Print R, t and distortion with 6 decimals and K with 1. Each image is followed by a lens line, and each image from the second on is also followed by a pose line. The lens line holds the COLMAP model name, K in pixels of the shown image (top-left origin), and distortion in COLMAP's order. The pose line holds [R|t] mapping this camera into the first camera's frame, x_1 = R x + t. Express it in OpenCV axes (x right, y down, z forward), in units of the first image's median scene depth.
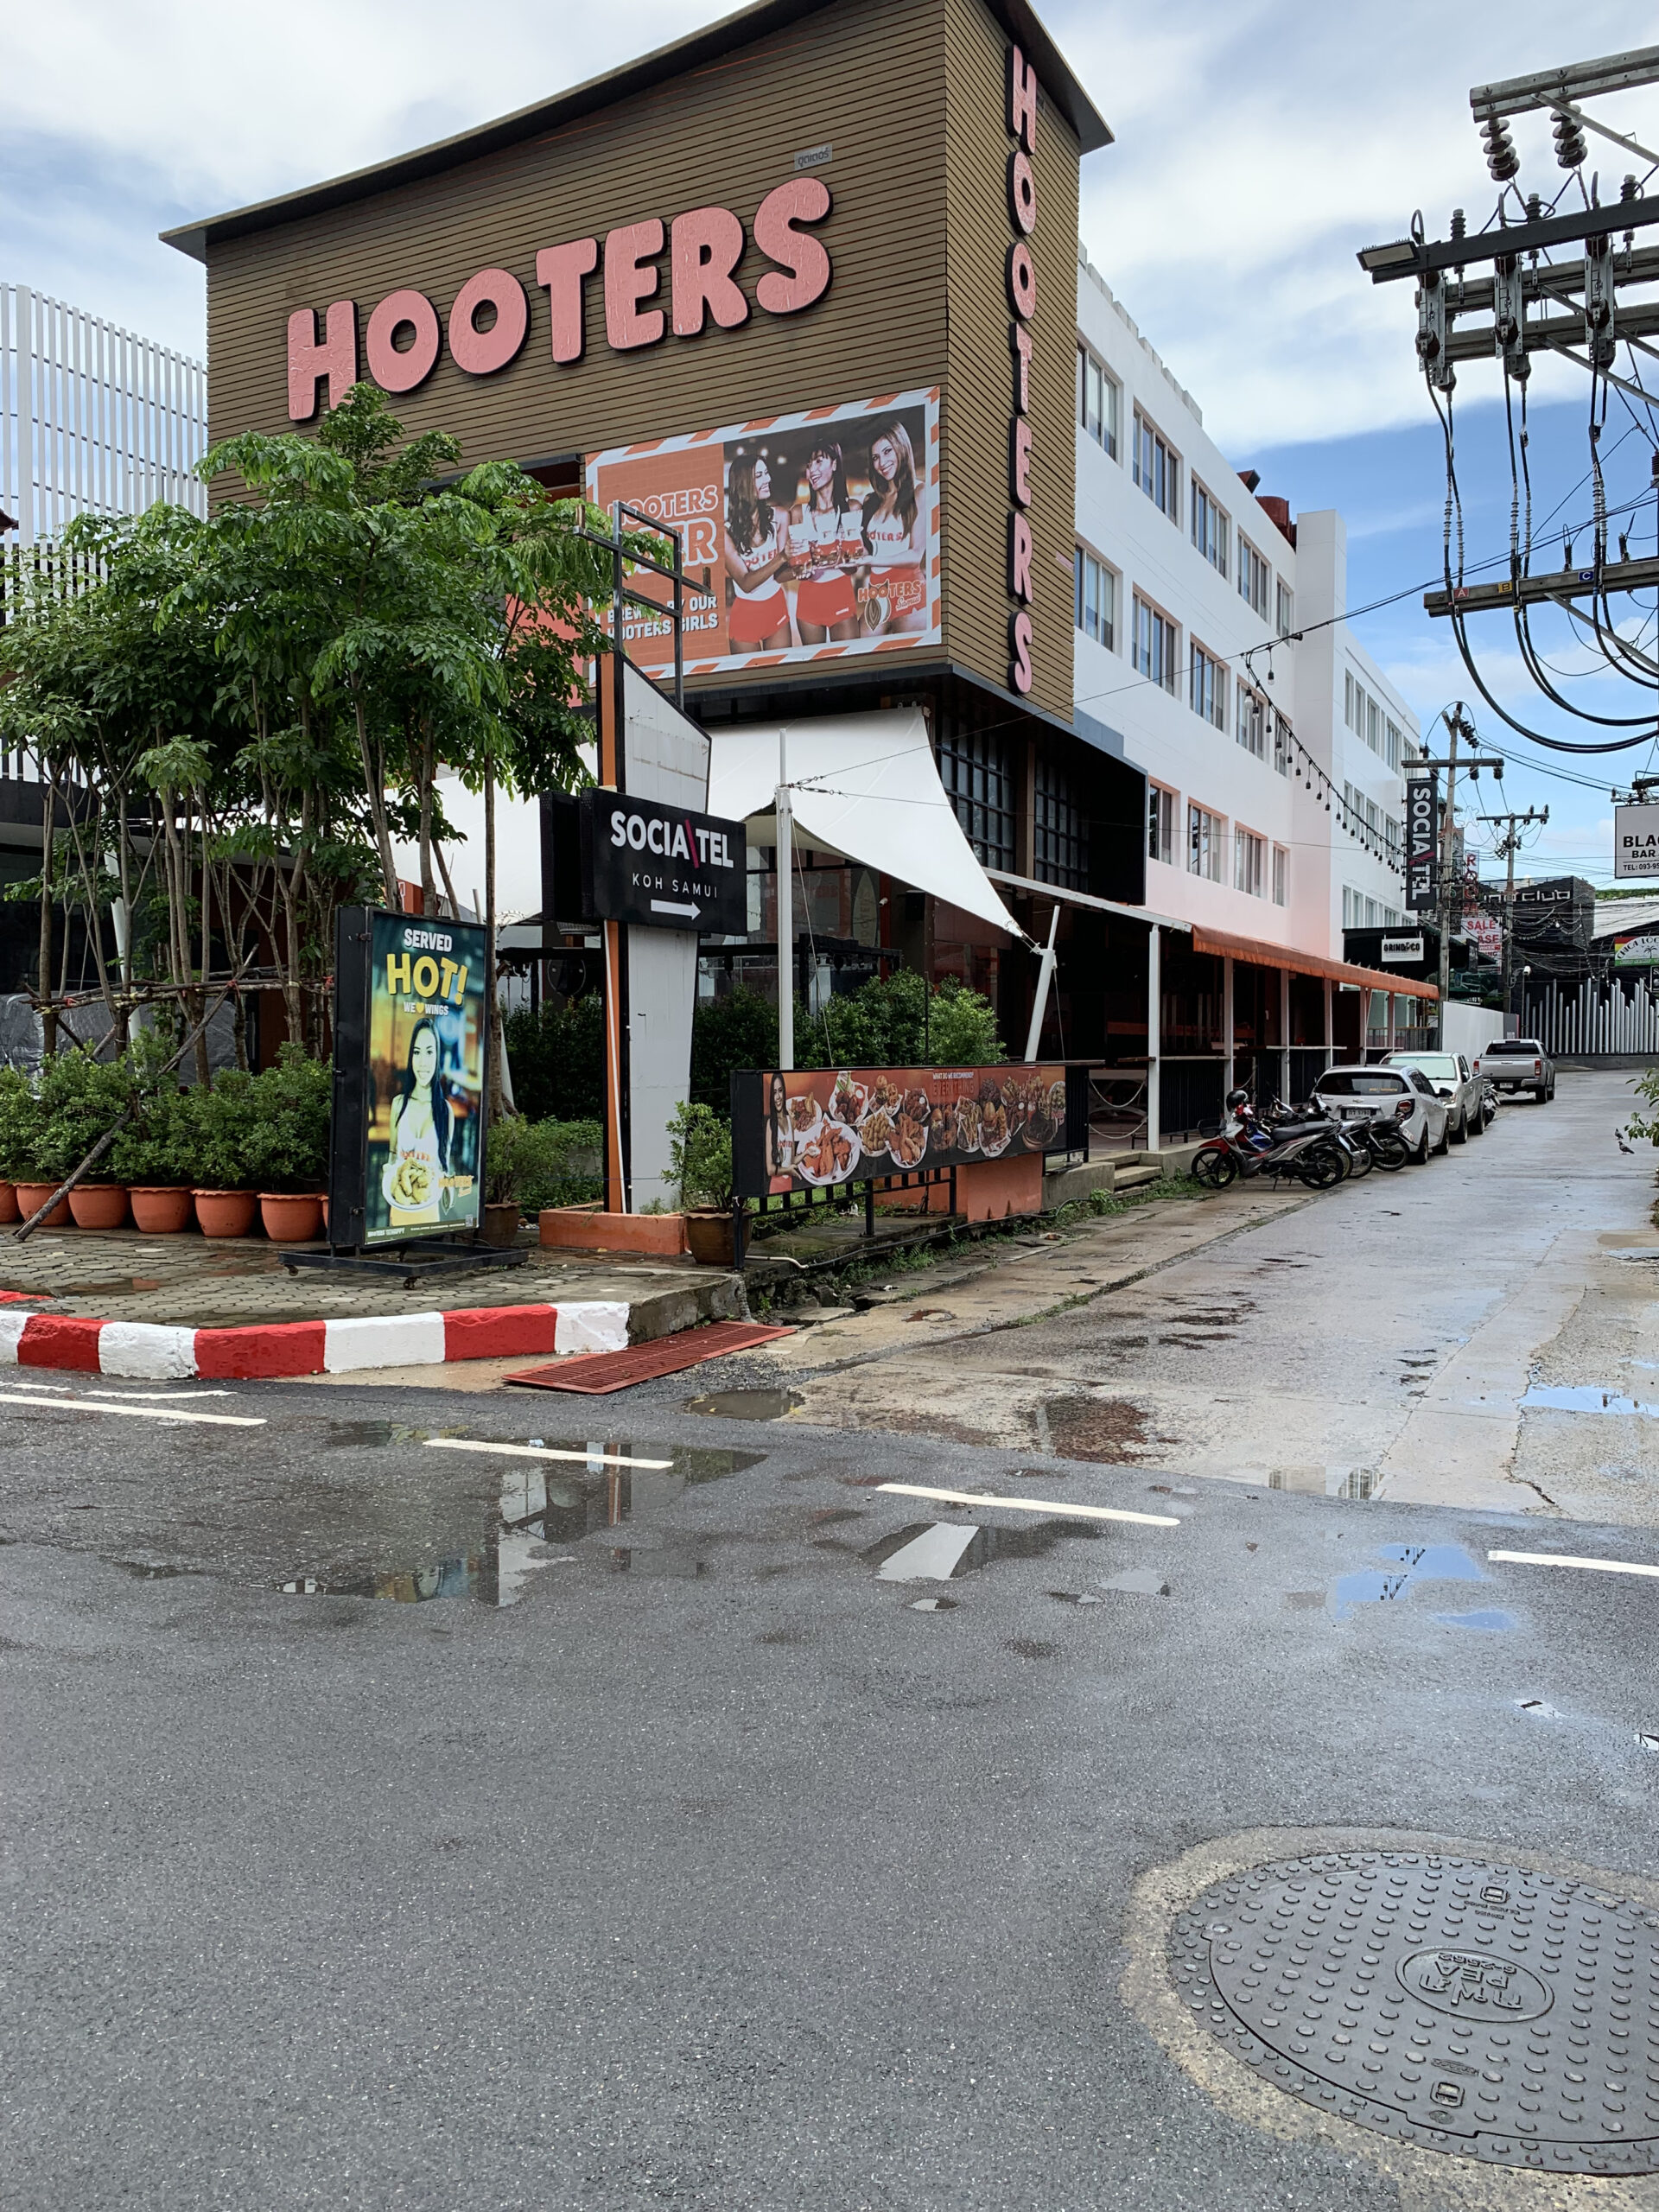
lens RADIAL K [[1698.9, 0, 831.2], [0, 1698.9, 1106.3], [0, 0, 1]] dist [0.000699, -0.000061]
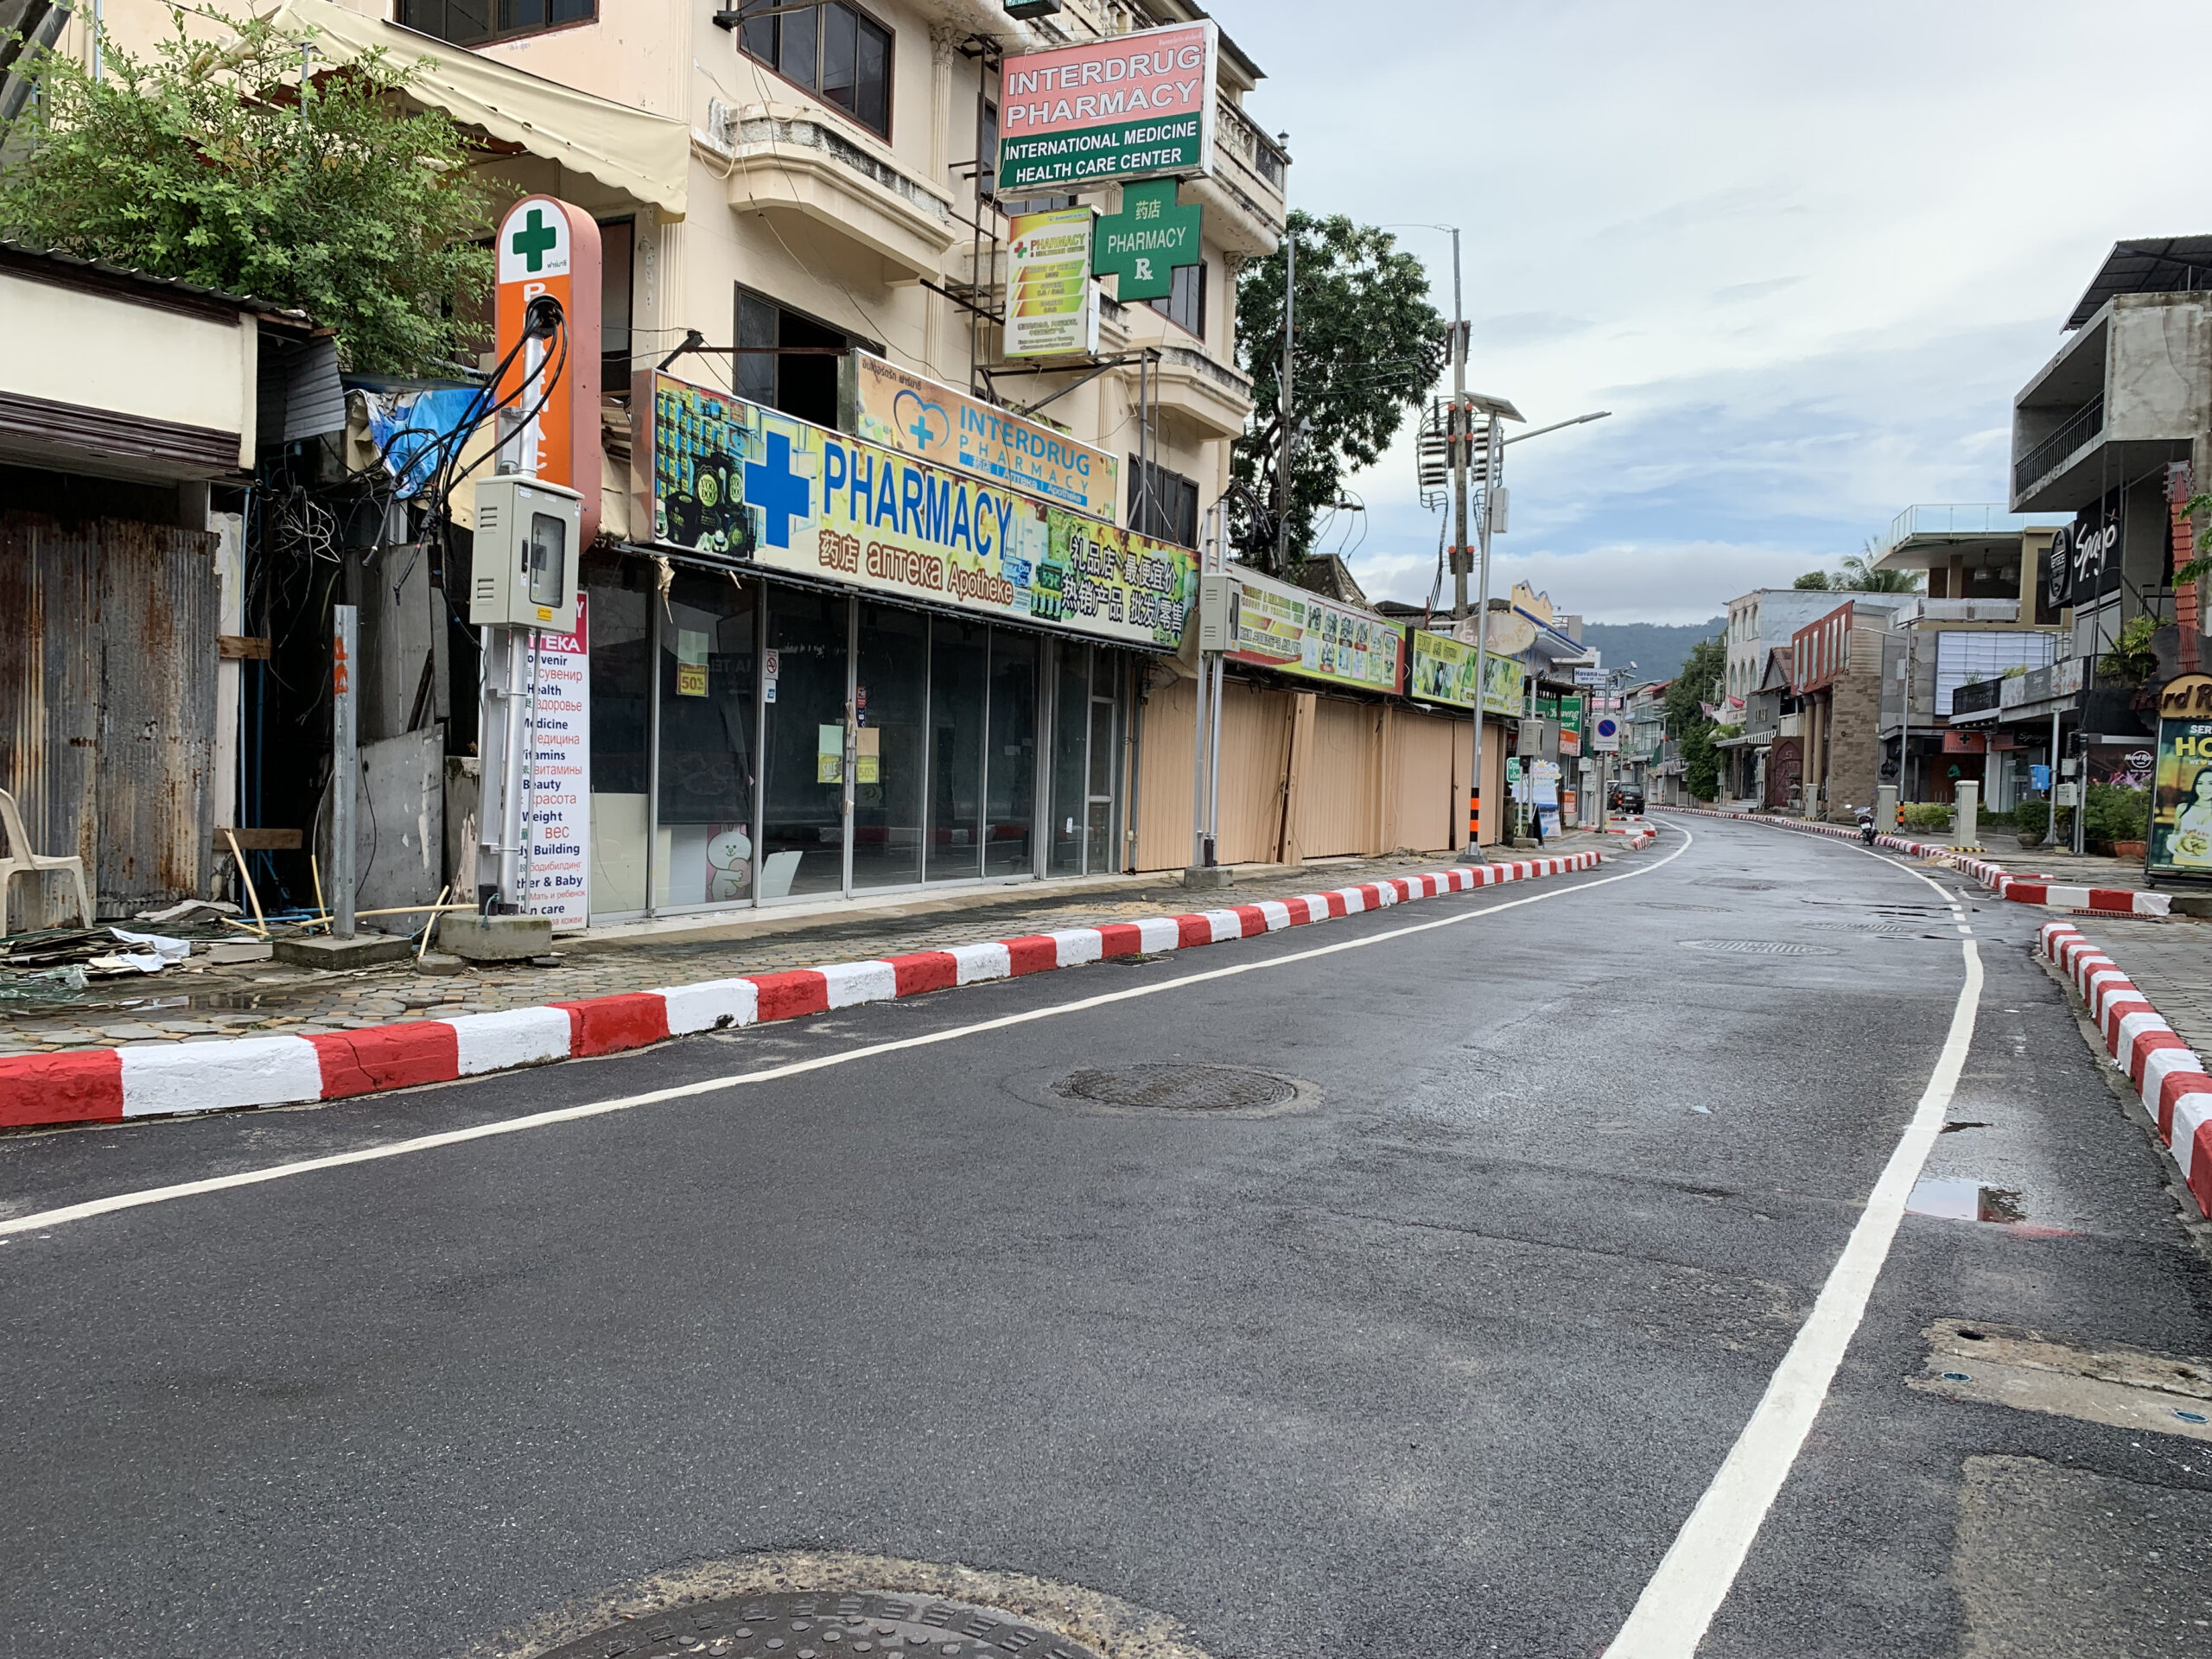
lens RADIAL K [[1698.9, 0, 1107.6], [0, 1698.9, 828.2], [0, 0, 1]] dist [0.000699, -0.000061]
pose [[0.002108, 0.042766, -0.999083, 1.892303], [-0.058152, 0.997400, 0.042571, 0.012357], [0.998306, 0.058009, 0.004590, -0.361469]]
